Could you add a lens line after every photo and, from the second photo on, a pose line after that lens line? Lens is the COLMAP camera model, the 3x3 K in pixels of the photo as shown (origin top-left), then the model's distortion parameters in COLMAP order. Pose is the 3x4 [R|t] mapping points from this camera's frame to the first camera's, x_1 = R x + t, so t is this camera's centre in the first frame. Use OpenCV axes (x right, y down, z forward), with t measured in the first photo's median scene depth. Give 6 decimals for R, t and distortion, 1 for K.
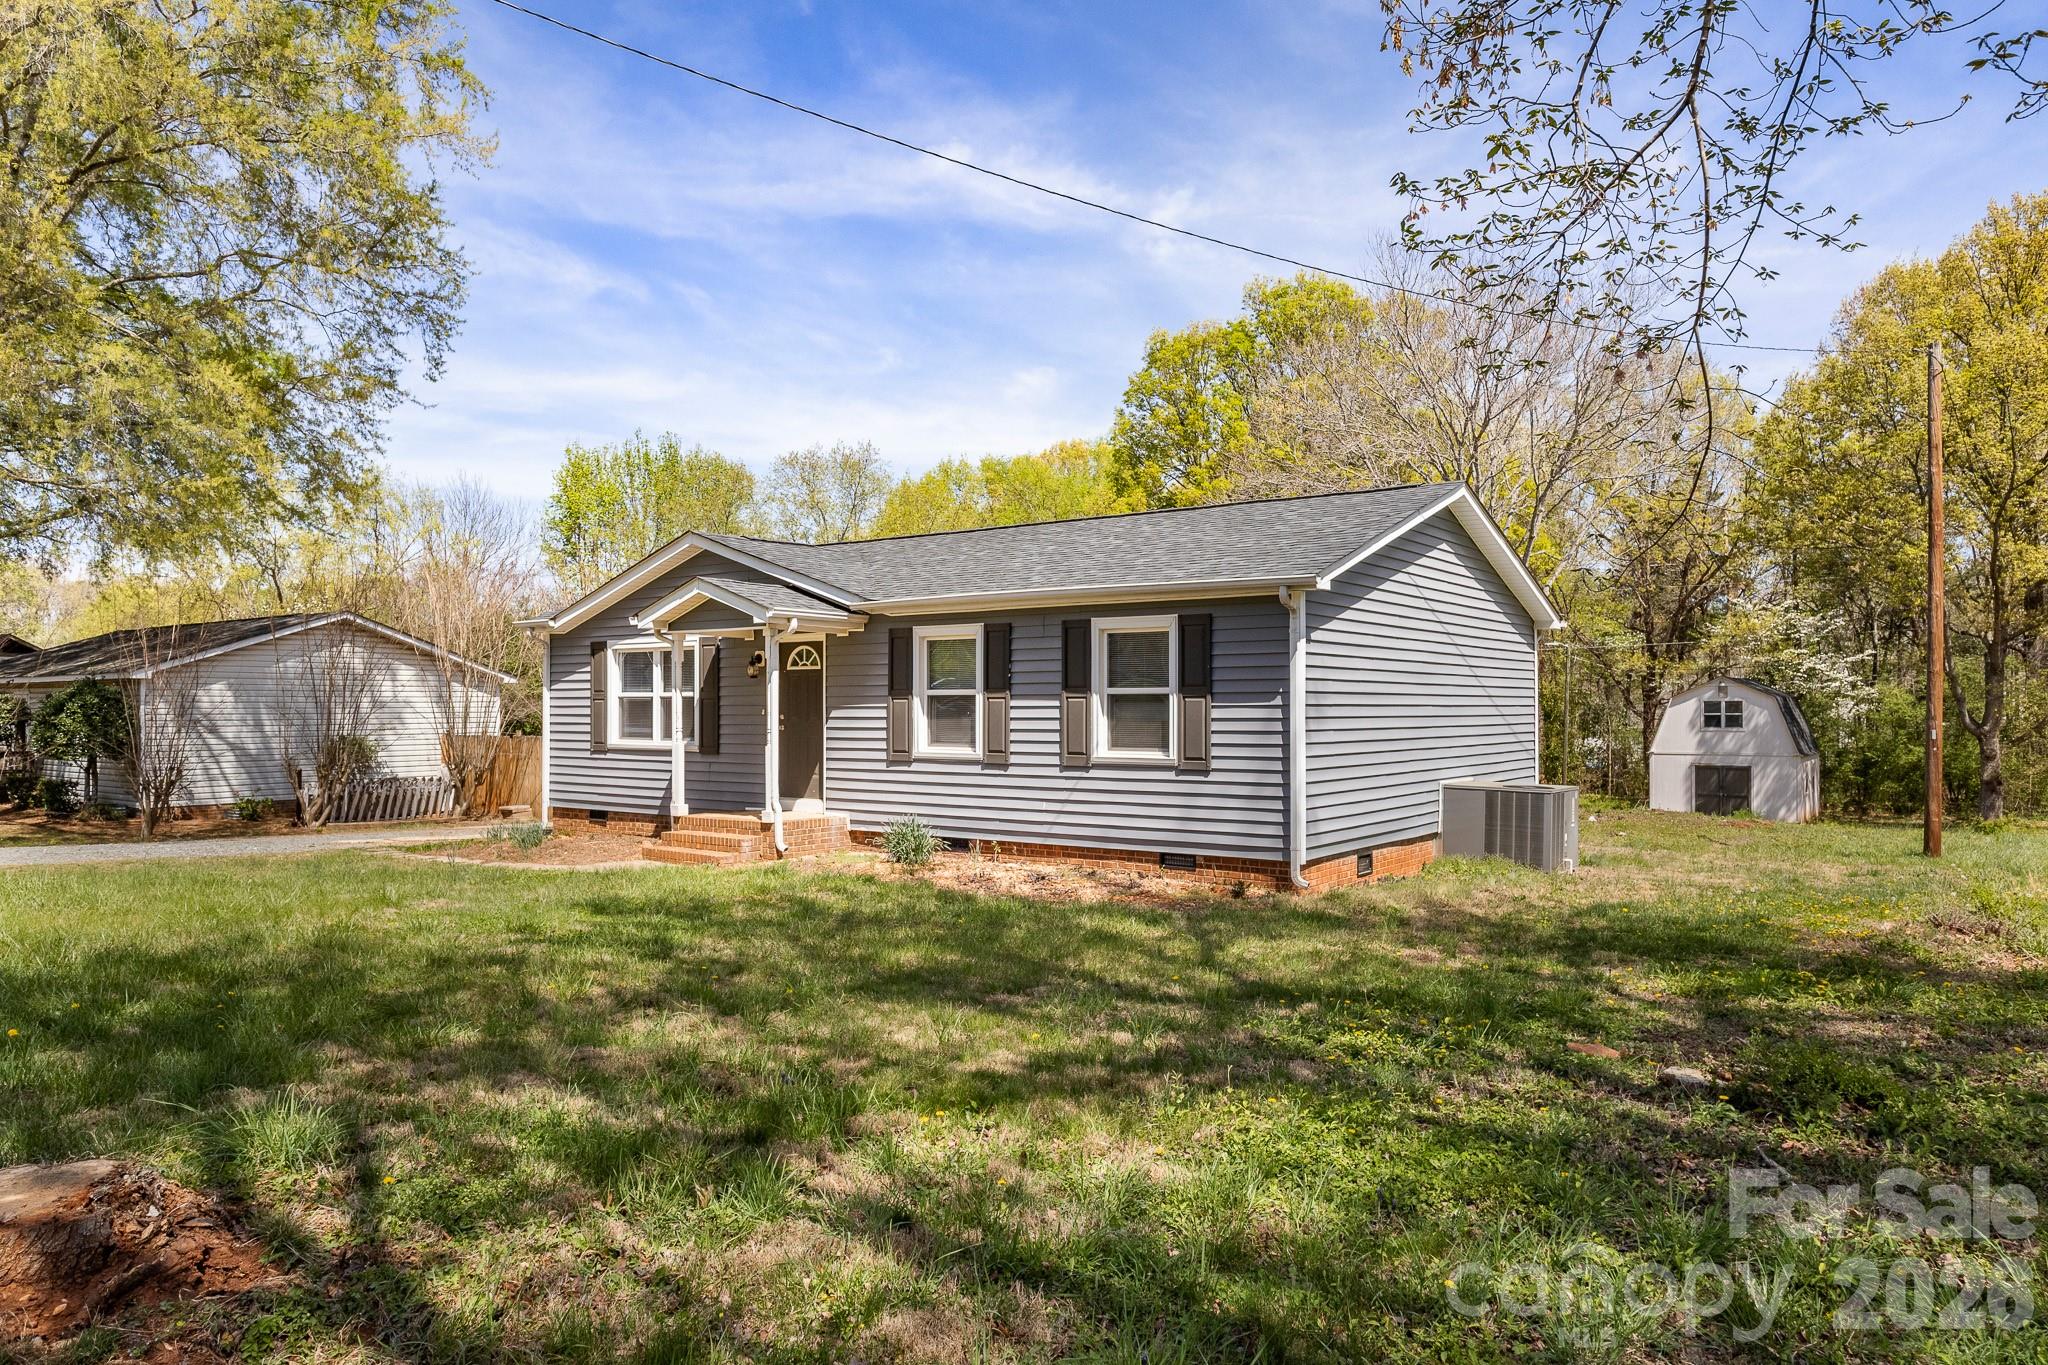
lens RADIAL K [[1373.6, 0, 1023.9], [0, 1373.6, 687.3], [0, 0, 1]] dist [-0.019747, 0.001722]
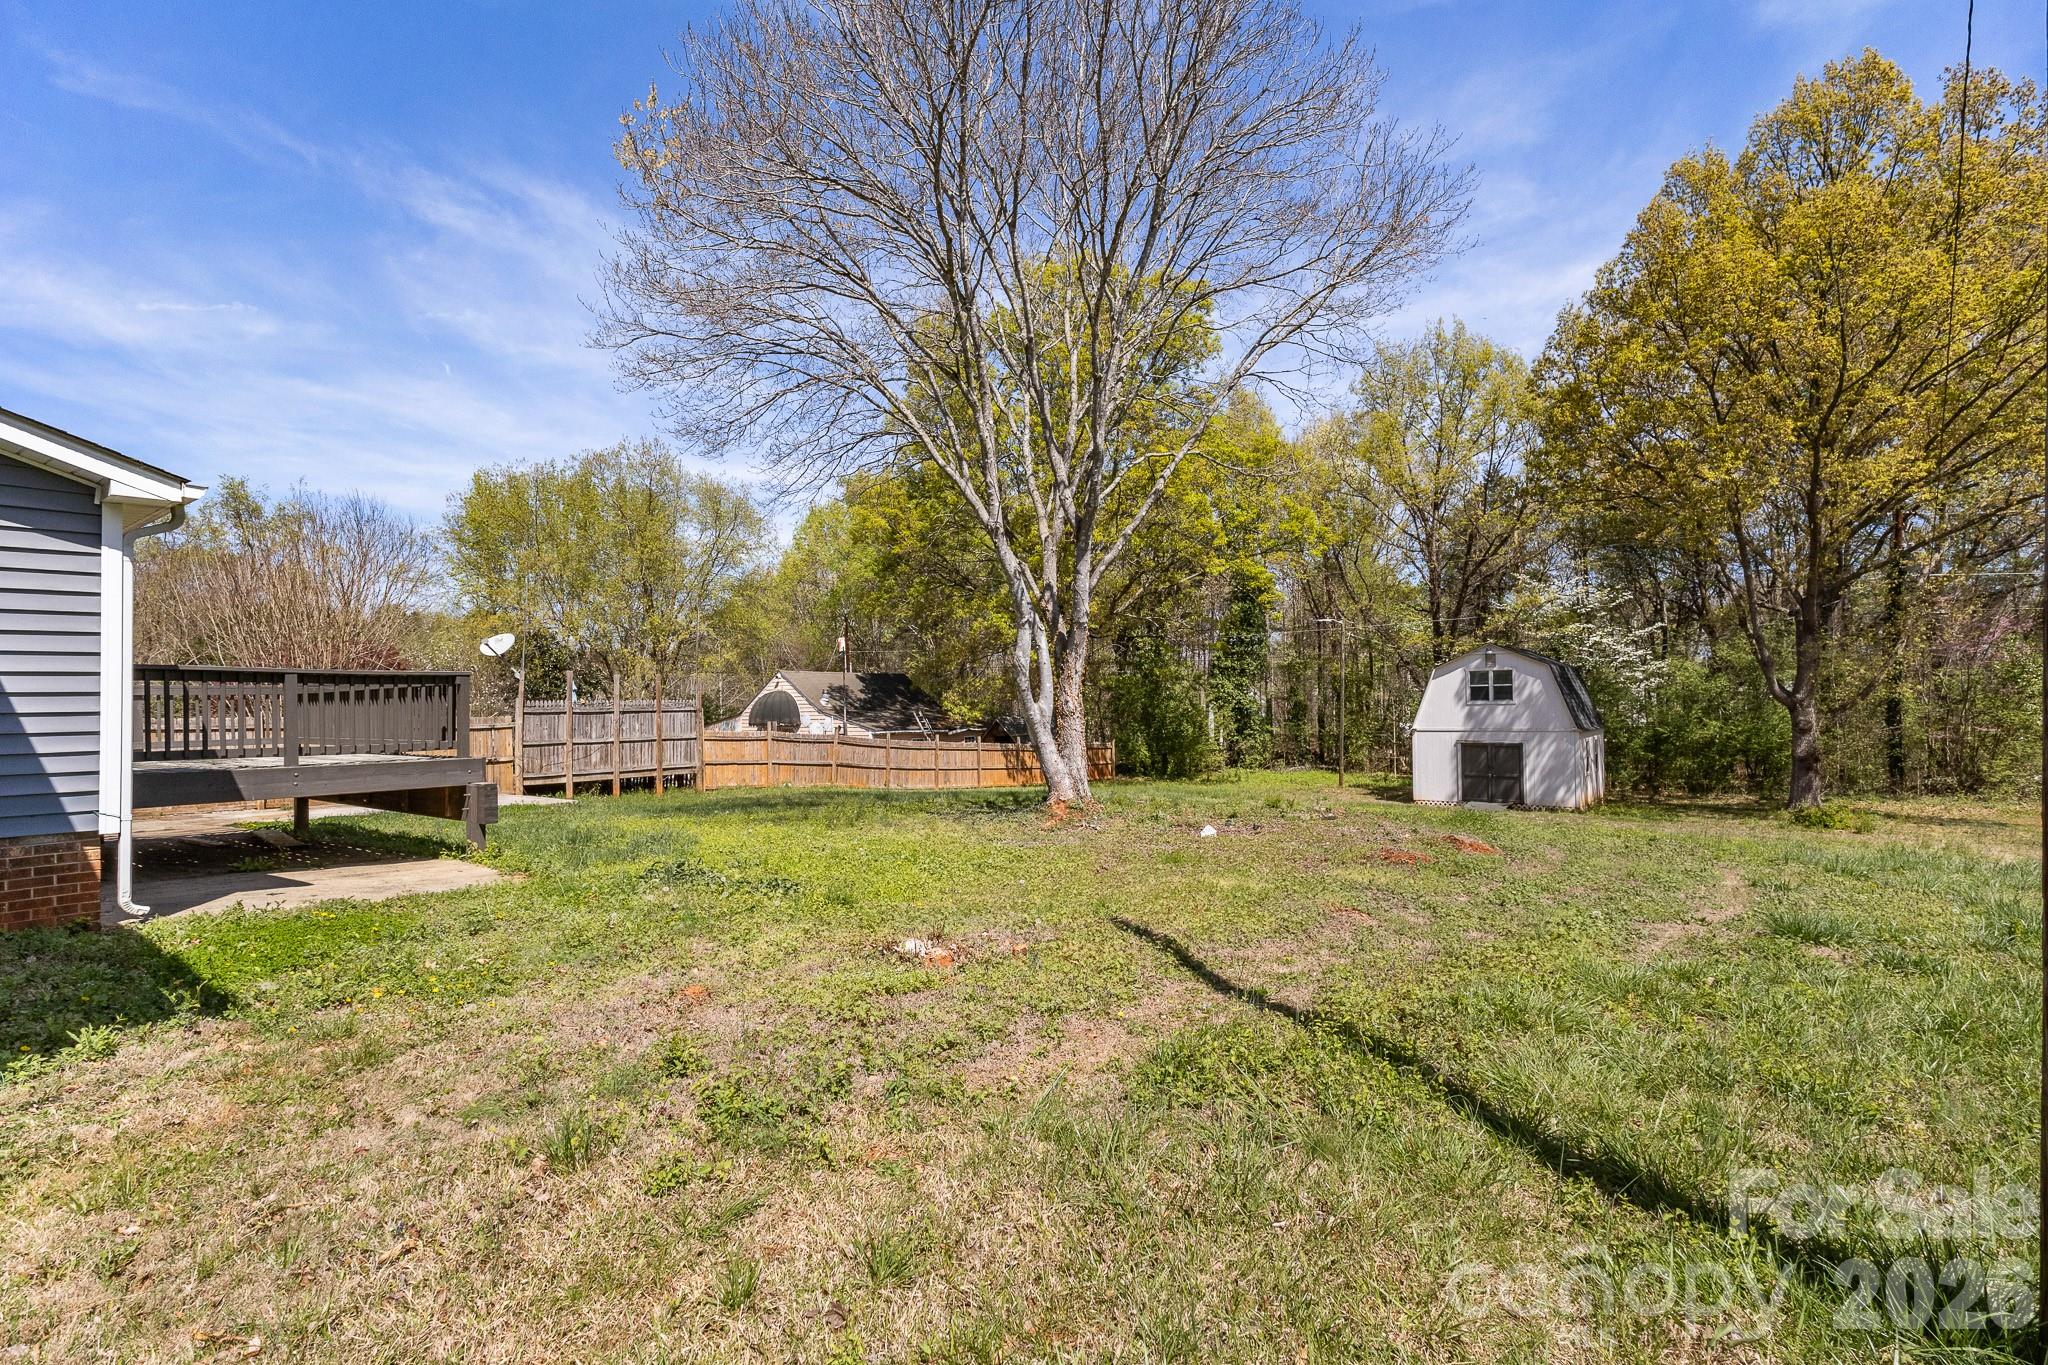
lens RADIAL K [[955.7, 0, 1033.1], [0, 955.7, 685.5], [0, 0, 1]] dist [0.004867, 0.000594]
pose [[0.999600, -0.010206, -0.026371, 0.223976], [0.010006, 0.999920, -0.007702, 0.021428], [0.026447, 0.007435, 0.999623, 0.357633]]
